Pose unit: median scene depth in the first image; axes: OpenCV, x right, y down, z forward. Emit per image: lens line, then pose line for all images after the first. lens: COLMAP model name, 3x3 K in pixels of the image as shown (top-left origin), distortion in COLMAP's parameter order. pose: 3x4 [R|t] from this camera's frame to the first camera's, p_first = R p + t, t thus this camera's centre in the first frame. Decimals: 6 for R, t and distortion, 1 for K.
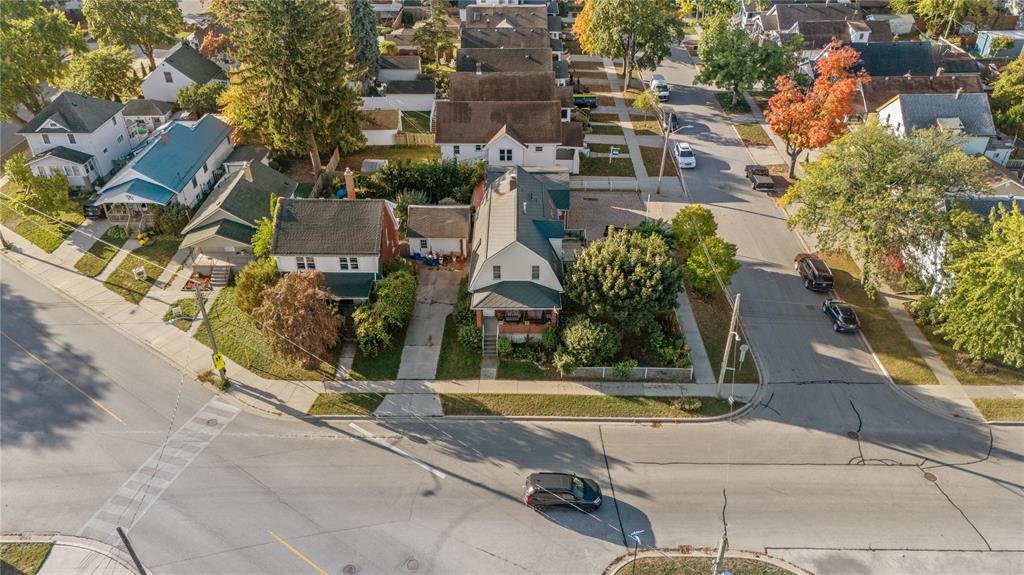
lens RADIAL K [[752.9, 0, 512.0], [0, 752.9, 287.5], [0, 0, 1]] dist [0.058331, -0.060143]
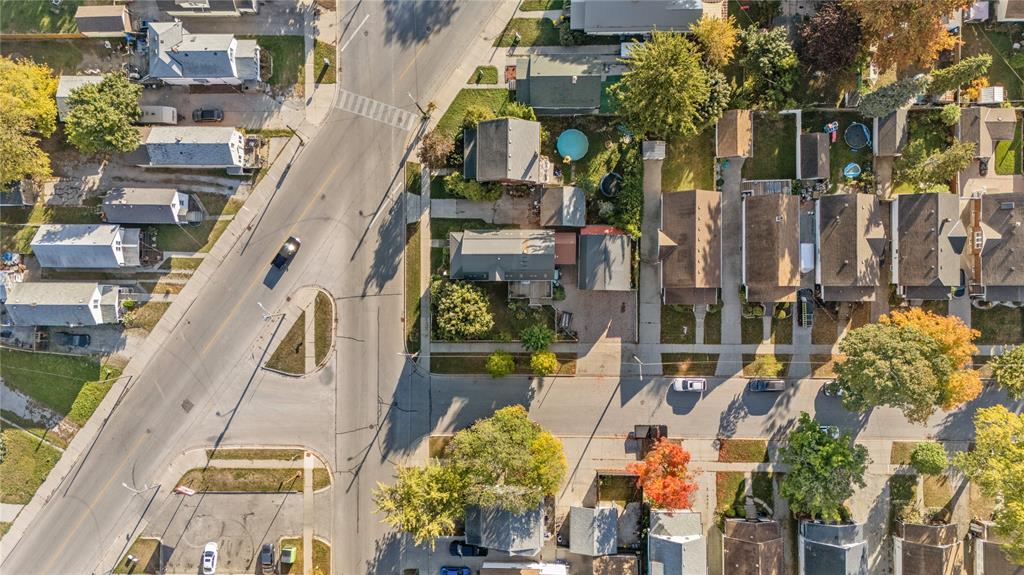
lens RADIAL K [[752.9, 0, 512.0], [0, 752.9, 287.5], [0, 0, 1]] dist [0.058331, -0.060143]
pose [[0.013813, 0.999890, -0.005383, 0.104153], [-0.536678, 0.011956, 0.843703, -1.704007], [0.843674, -0.008765, 0.536784, 0.076680]]
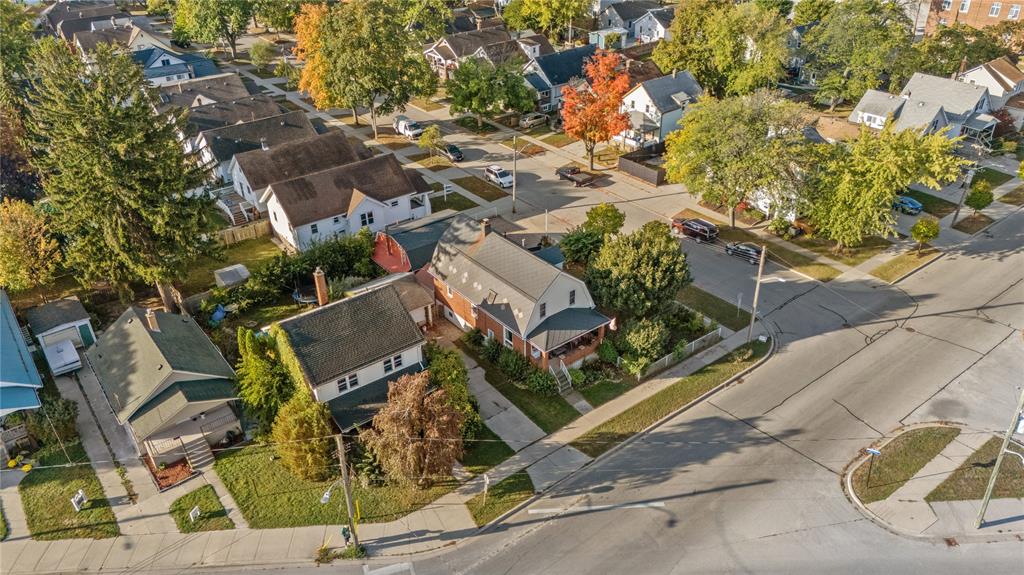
lens RADIAL K [[752.9, 0, 512.0], [0, 752.9, 287.5], [0, 0, 1]] dist [0.058331, -0.060143]
pose [[0.781771, -0.325181, 0.532063, -0.572775], [0.356476, 0.933145, 0.046533, -0.110036], [-0.511623, 0.153290, 0.845425, 0.184752]]
